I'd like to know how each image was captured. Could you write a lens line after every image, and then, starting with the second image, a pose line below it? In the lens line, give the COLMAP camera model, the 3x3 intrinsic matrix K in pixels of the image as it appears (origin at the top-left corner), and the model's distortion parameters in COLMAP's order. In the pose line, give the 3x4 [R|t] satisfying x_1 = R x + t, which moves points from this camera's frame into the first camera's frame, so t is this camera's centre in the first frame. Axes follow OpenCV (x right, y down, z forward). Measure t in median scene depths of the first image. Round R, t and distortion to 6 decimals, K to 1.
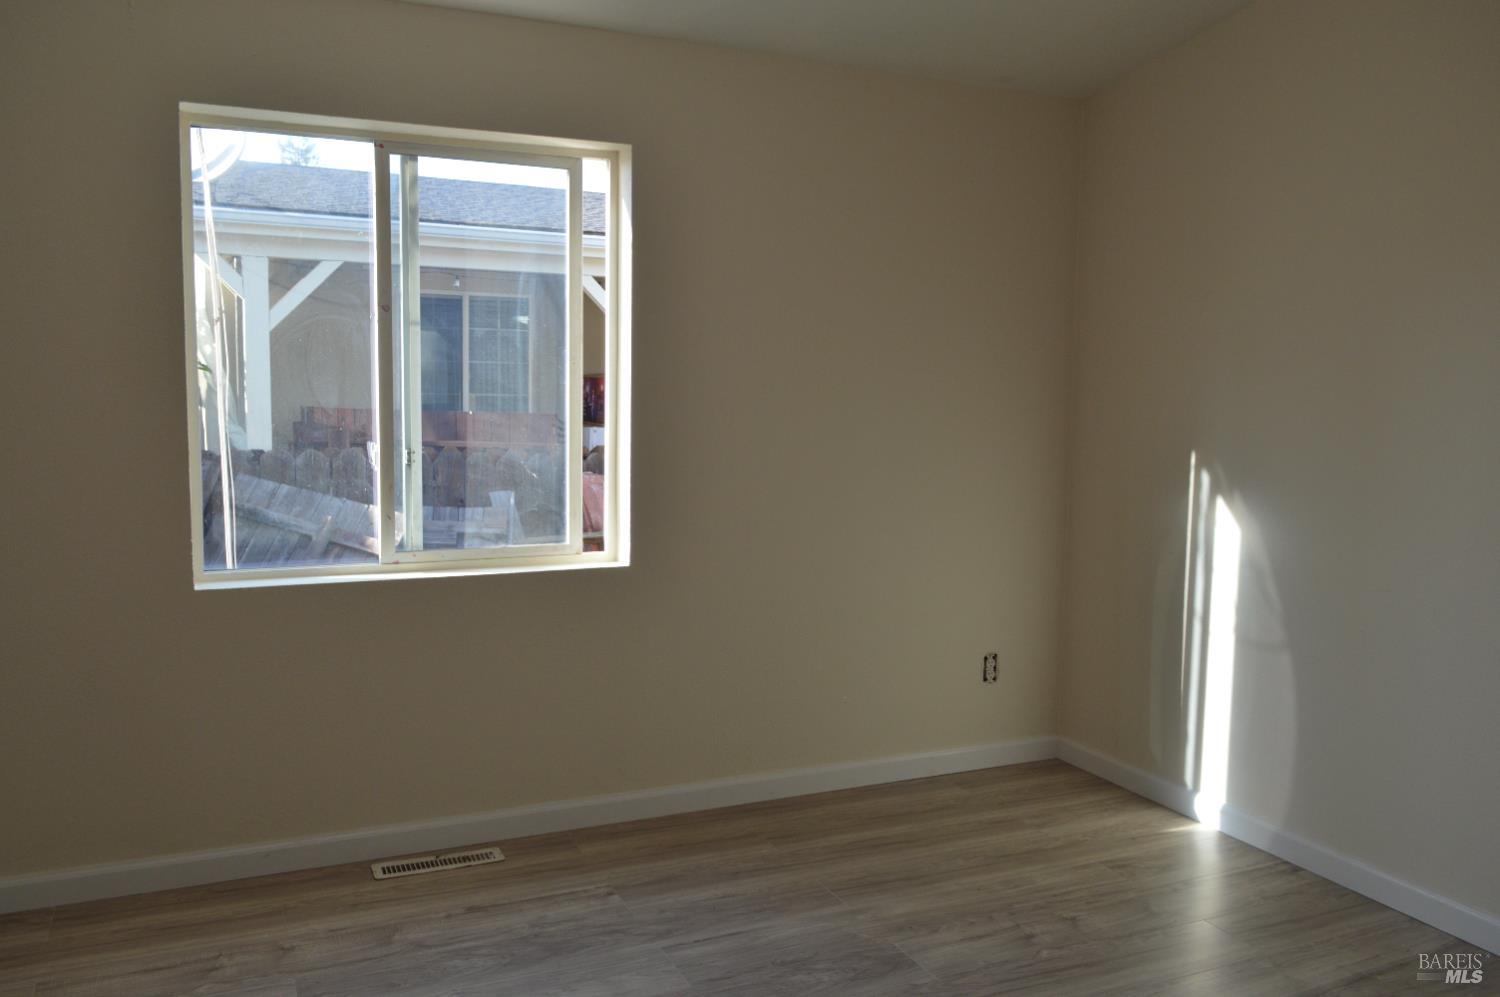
lens RADIAL K [[1181.8, 0, 750.6], [0, 1181.8, 496.1], [0, 0, 1]] dist [-0.021879, 0.007754]
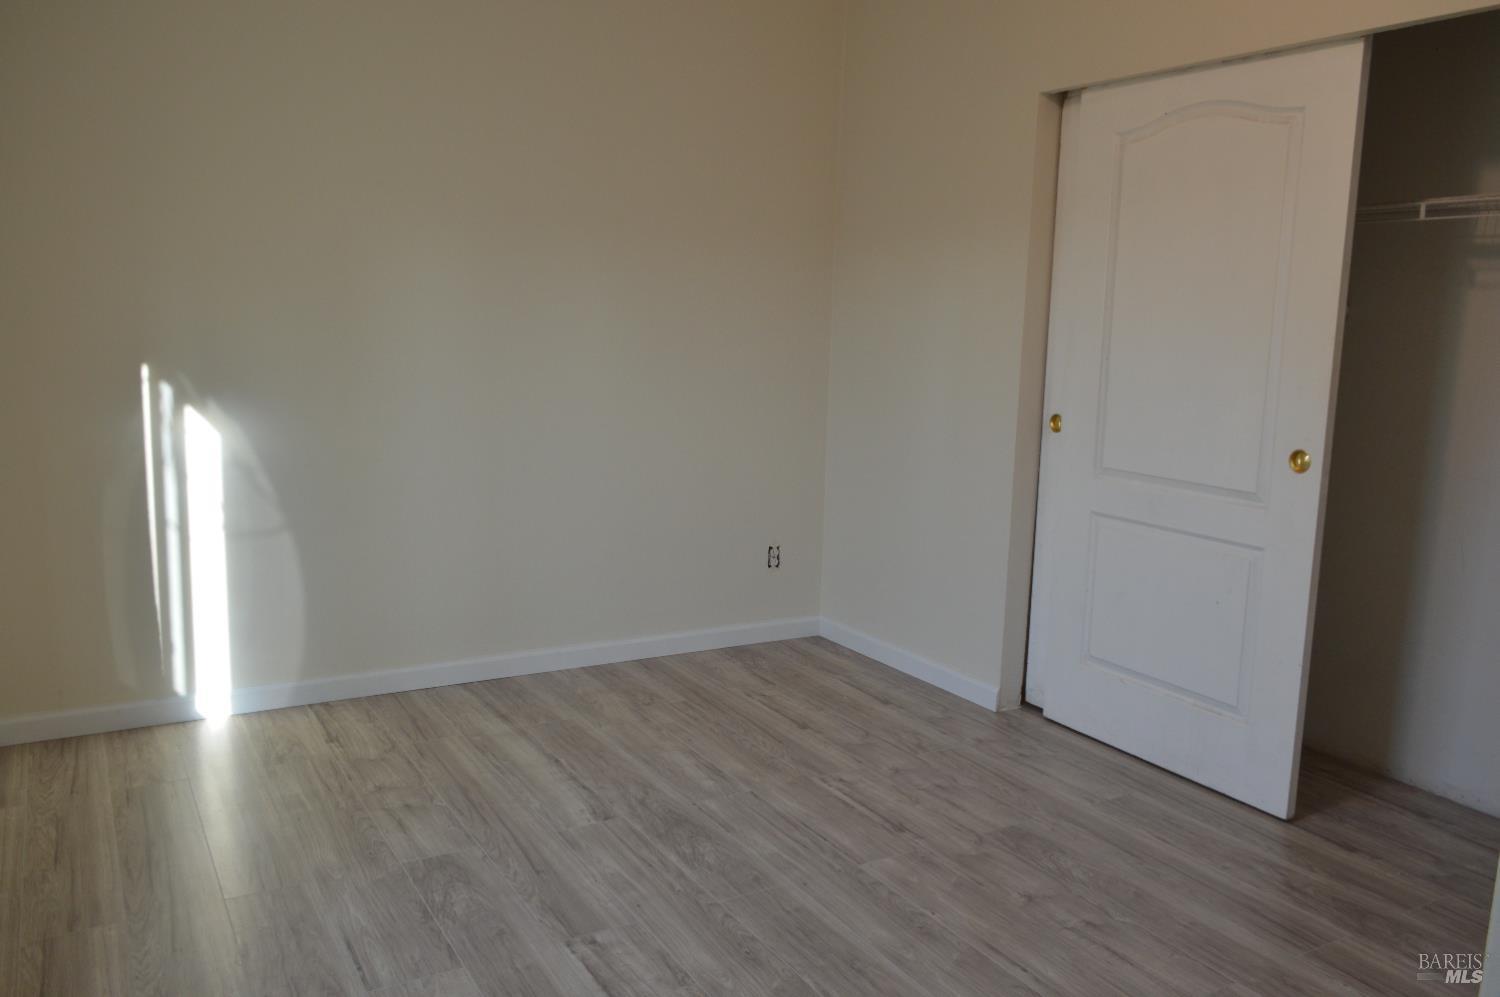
lens RADIAL K [[1181.8, 0, 754.8], [0, 1181.8, 502.7], [0, 0, 1]] dist [-0.021879, 0.007754]
pose [[-0.108821, -0.173276, 0.978843, -0.701822], [0.068376, 0.981054, 0.181269, -0.071525], [-0.991707, 0.086655, -0.094911, 0.634733]]
